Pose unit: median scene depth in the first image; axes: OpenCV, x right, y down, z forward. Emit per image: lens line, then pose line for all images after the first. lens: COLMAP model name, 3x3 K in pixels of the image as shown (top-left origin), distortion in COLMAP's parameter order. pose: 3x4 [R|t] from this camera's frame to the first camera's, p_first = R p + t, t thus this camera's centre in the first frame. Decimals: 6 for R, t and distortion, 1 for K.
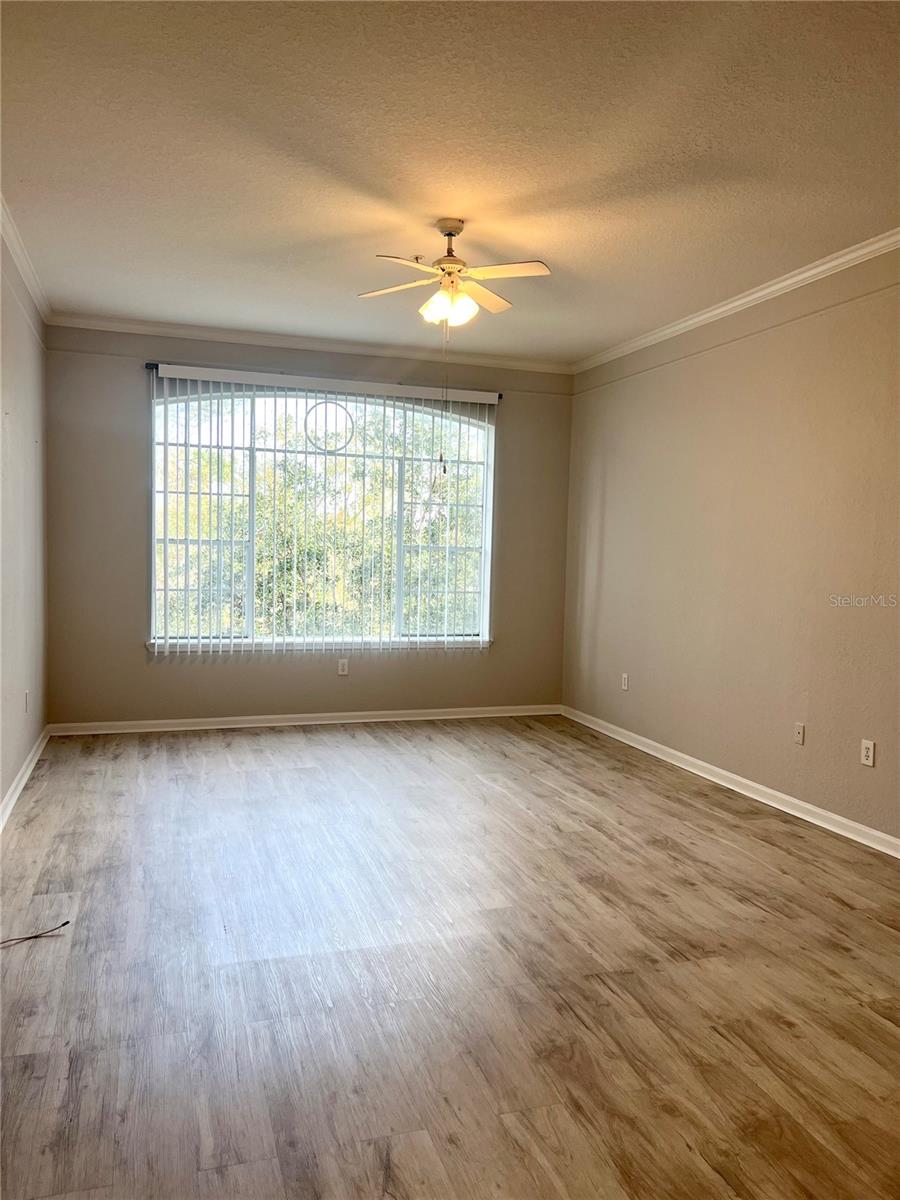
lens RADIAL K [[913.9, 0, 450.0], [0, 913.9, 600.0], [0, 0, 1]] dist [0.000281, 0.001297]
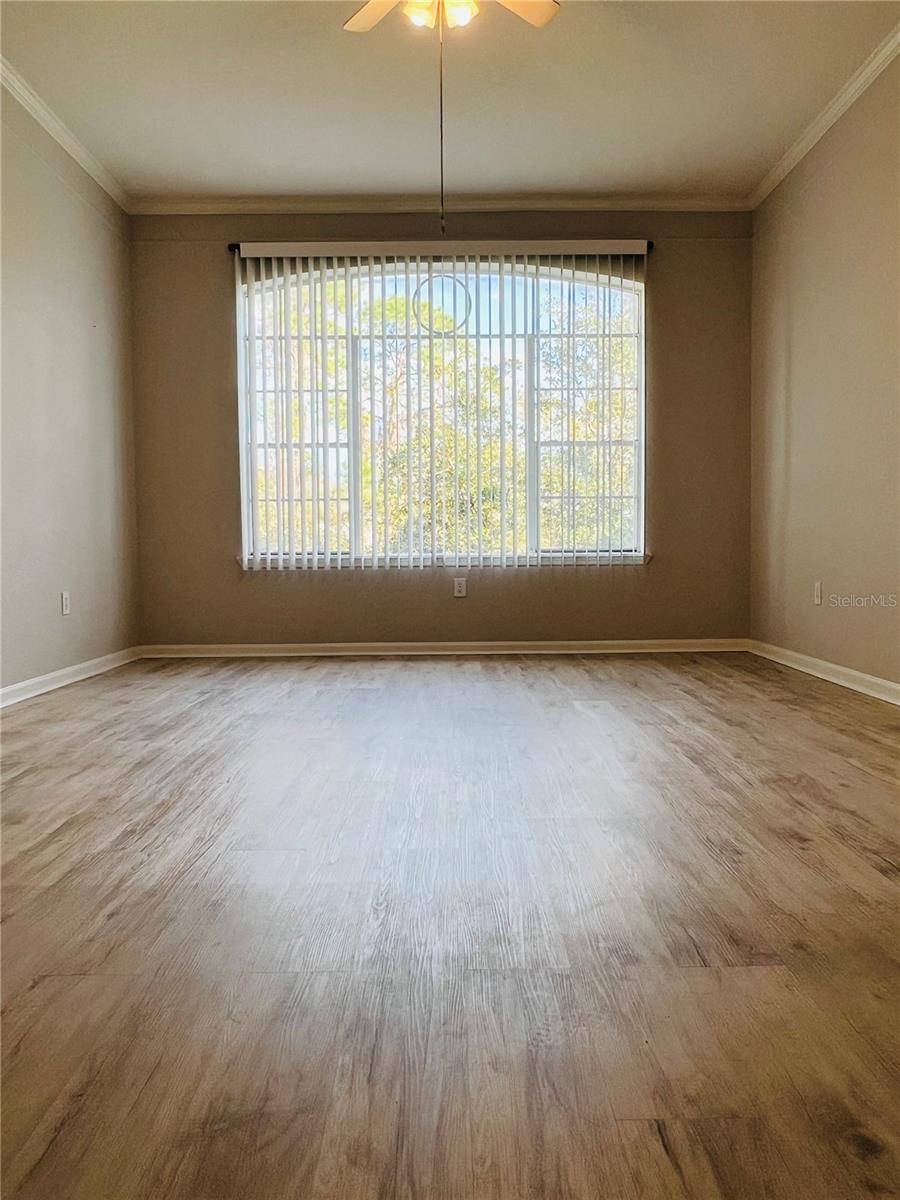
lens RADIAL K [[883.0, 0, 450.0], [0, 883.0, 600.0], [0, 0, 1]] dist [-0.013766, -0.007627]
pose [[0.950590, -0.016912, -0.309989, 0.135440], [0.016393, 0.999856, -0.004279, 0.096010], [0.310017, -0.001015, 0.950730, 0.247331]]
